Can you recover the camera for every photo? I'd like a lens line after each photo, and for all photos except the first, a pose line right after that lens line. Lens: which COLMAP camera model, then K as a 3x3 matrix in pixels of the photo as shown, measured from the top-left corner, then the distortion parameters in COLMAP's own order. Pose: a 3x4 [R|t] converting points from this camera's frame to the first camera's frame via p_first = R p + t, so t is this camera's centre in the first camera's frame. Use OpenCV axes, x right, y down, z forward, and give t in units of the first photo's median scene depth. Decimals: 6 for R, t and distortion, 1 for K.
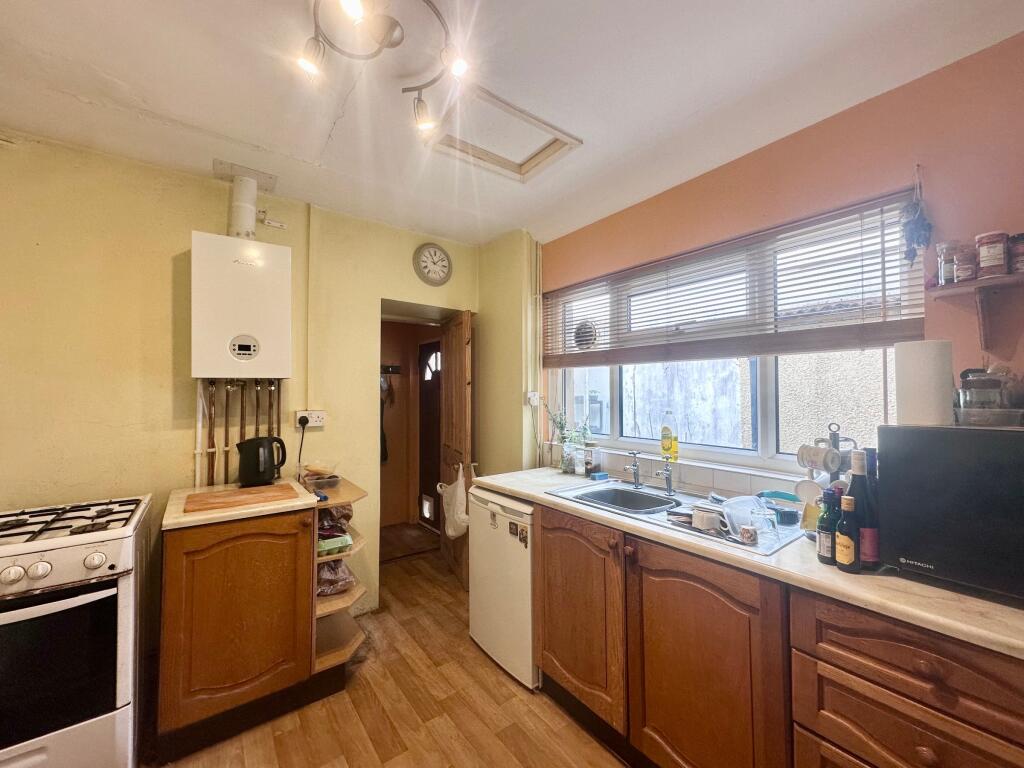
lens RADIAL K [[408.8, 0, 511.4], [0, 408.8, 383.5], [0, 0, 1]] dist [-0.004539, 0.001046]
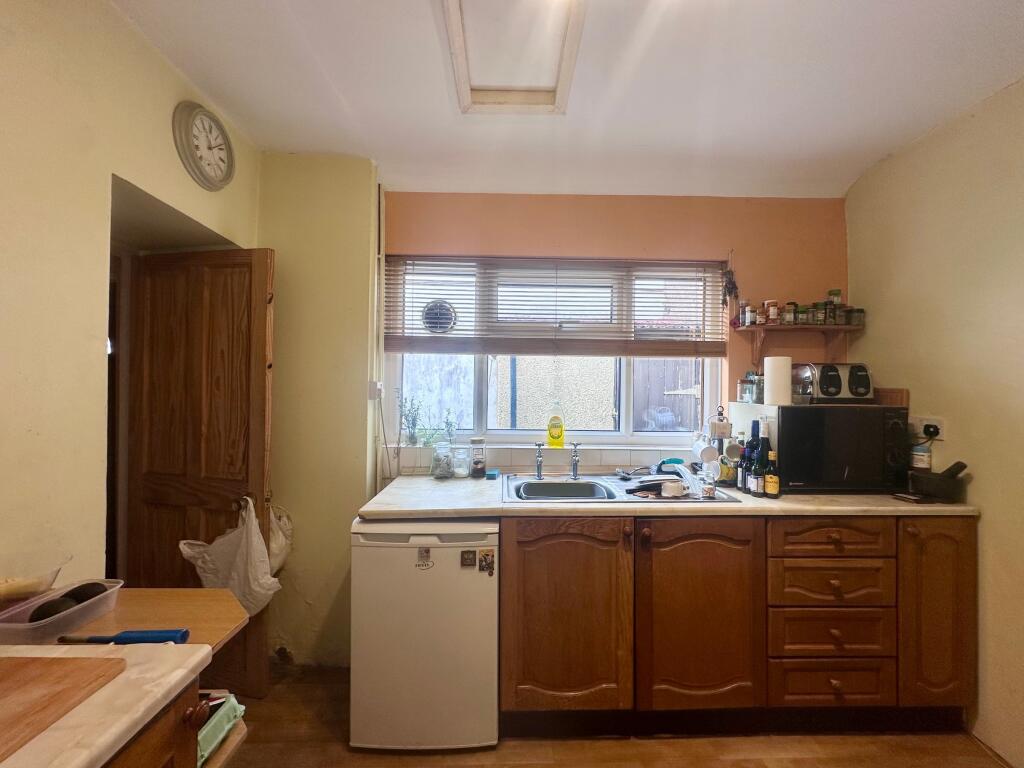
lens RADIAL K [[408.8, 0, 511.4], [0, 408.8, 383.5], [0, 0, 1]] dist [-0.004539, 0.001046]
pose [[0.583745, 0.011339, 0.811858, -0.552776], [-0.028541, 0.999571, 0.006561, 0.016000], [-0.811435, -0.027001, 0.583818, 0.469661]]
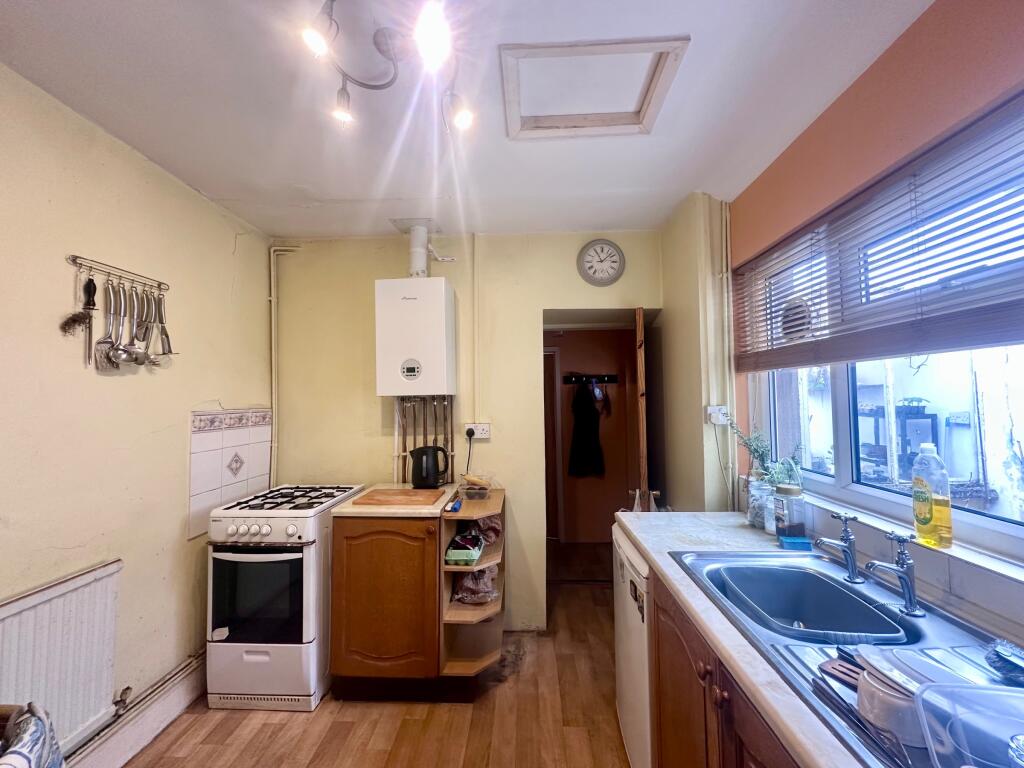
lens RADIAL K [[408.8, 0, 511.4], [0, 408.8, 383.5], [0, 0, 1]] dist [-0.004539, 0.001046]
pose [[0.770408, -0.031614, -0.636767, 0.309396], [0.022290, 0.999495, -0.022654, -0.014339], [0.637161, 0.003259, 0.770723, 0.261341]]
